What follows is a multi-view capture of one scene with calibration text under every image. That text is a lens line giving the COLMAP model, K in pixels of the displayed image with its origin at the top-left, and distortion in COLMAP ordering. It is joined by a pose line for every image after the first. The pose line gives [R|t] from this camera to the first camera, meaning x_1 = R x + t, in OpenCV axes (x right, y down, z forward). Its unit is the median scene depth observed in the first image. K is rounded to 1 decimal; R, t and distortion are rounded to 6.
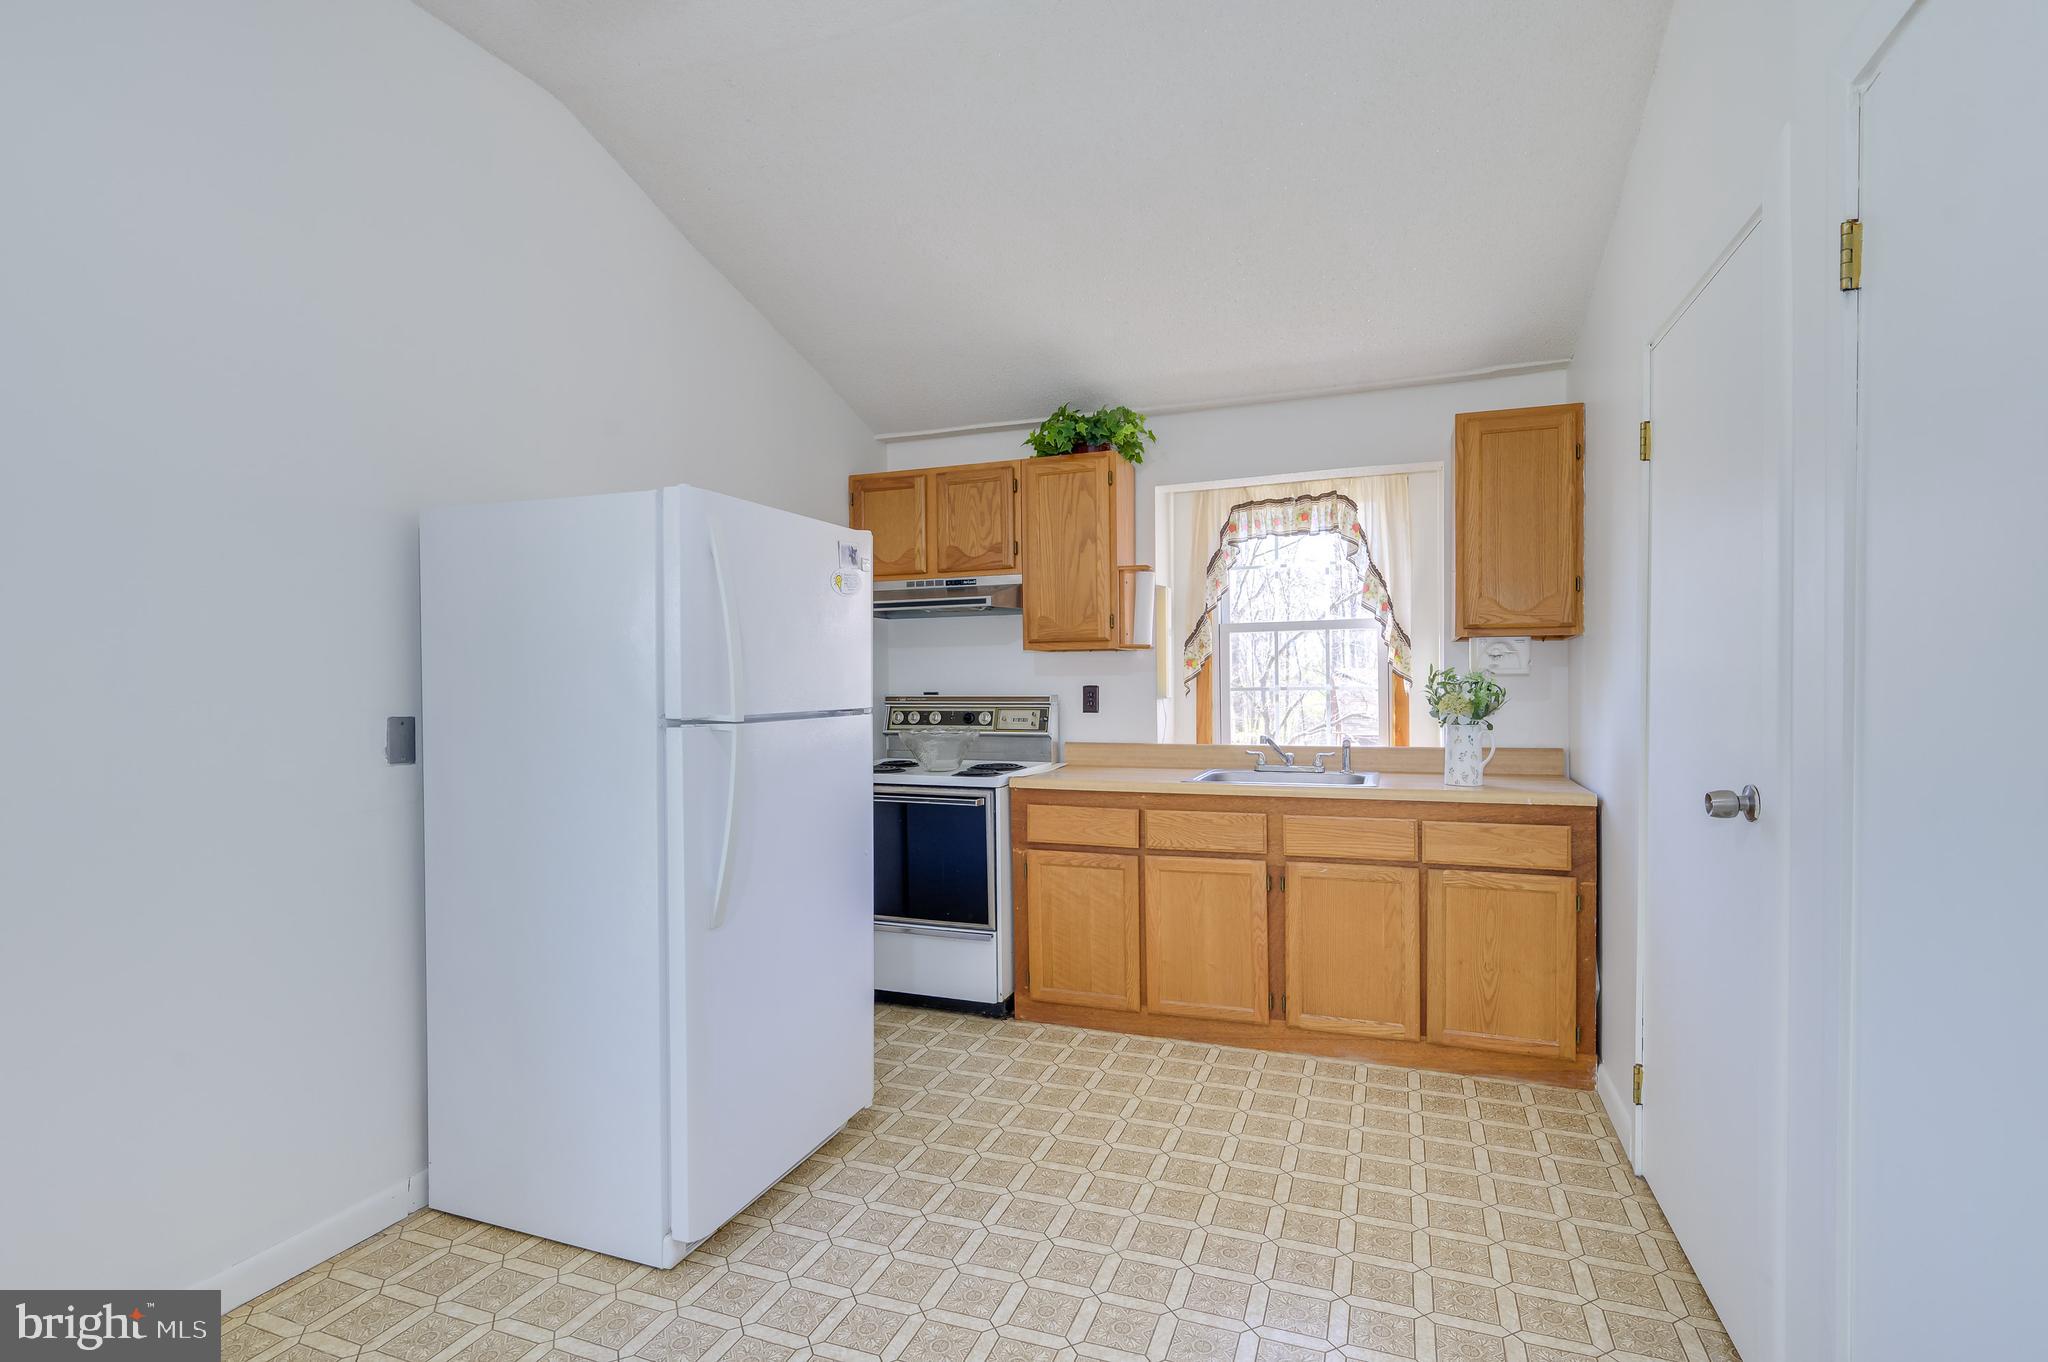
lens RADIAL K [[892.1, 0, 1022.0], [0, 892.1, 689.6], [0, 0, 1]] dist [0.006012, 0.000259]
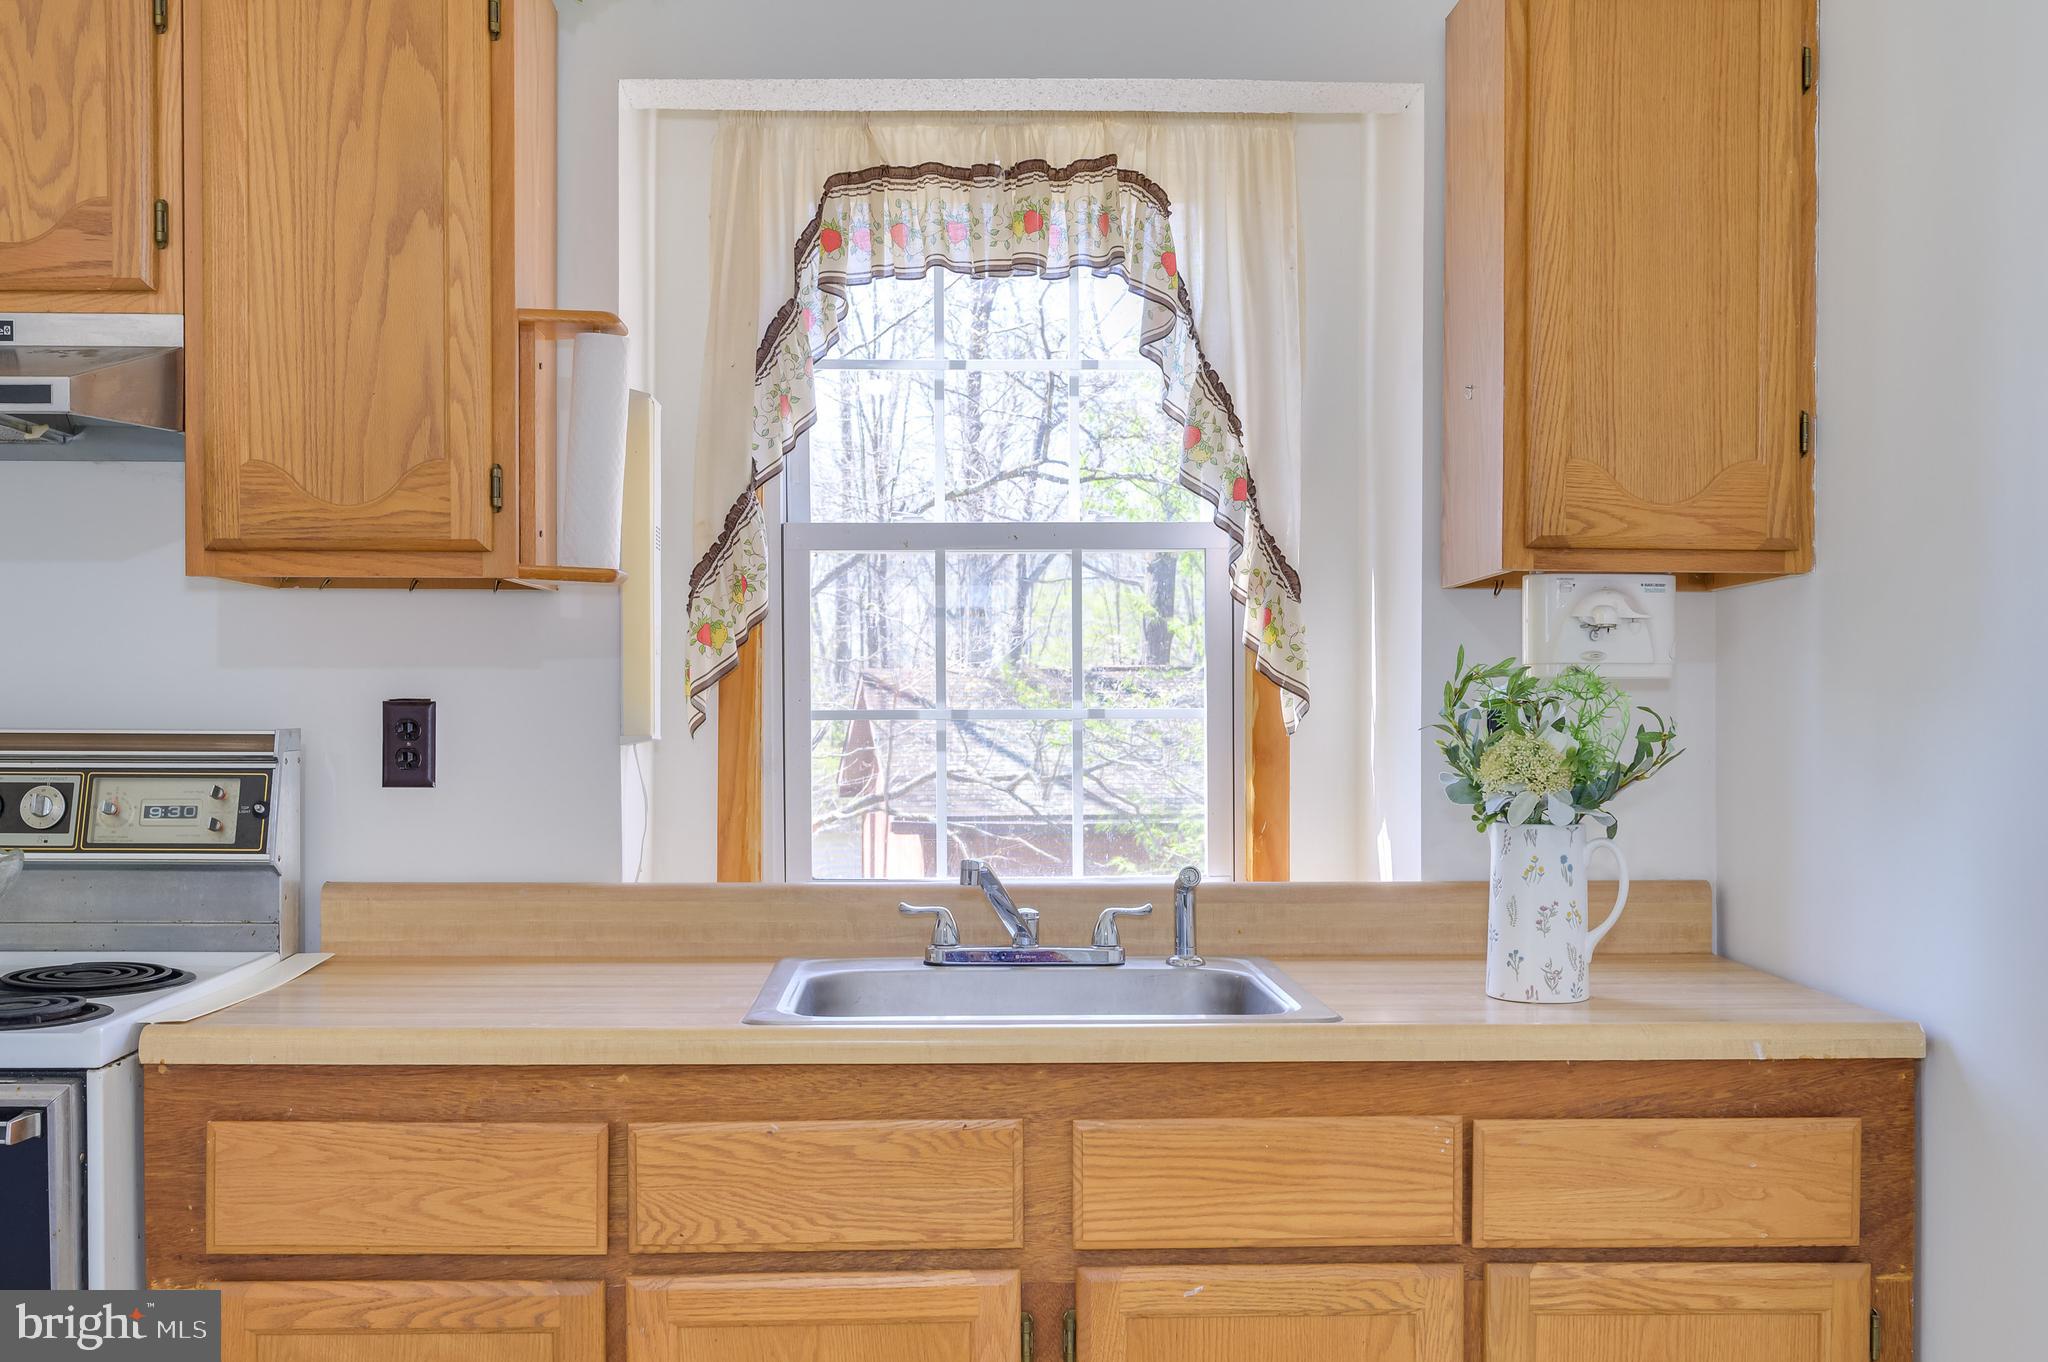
lens RADIAL K [[2402.4, 0, 1008.3], [0, 2402.4, 737.7], [0, 0, 1]] dist [-0.006484, 0.000000]
pose [[0.941808, 0.005057, 0.336112, -0.009168], [-0.008316, 0.999931, 0.008258, 0.000086], [-0.336048, -0.010573, 0.941786, 0.173832]]
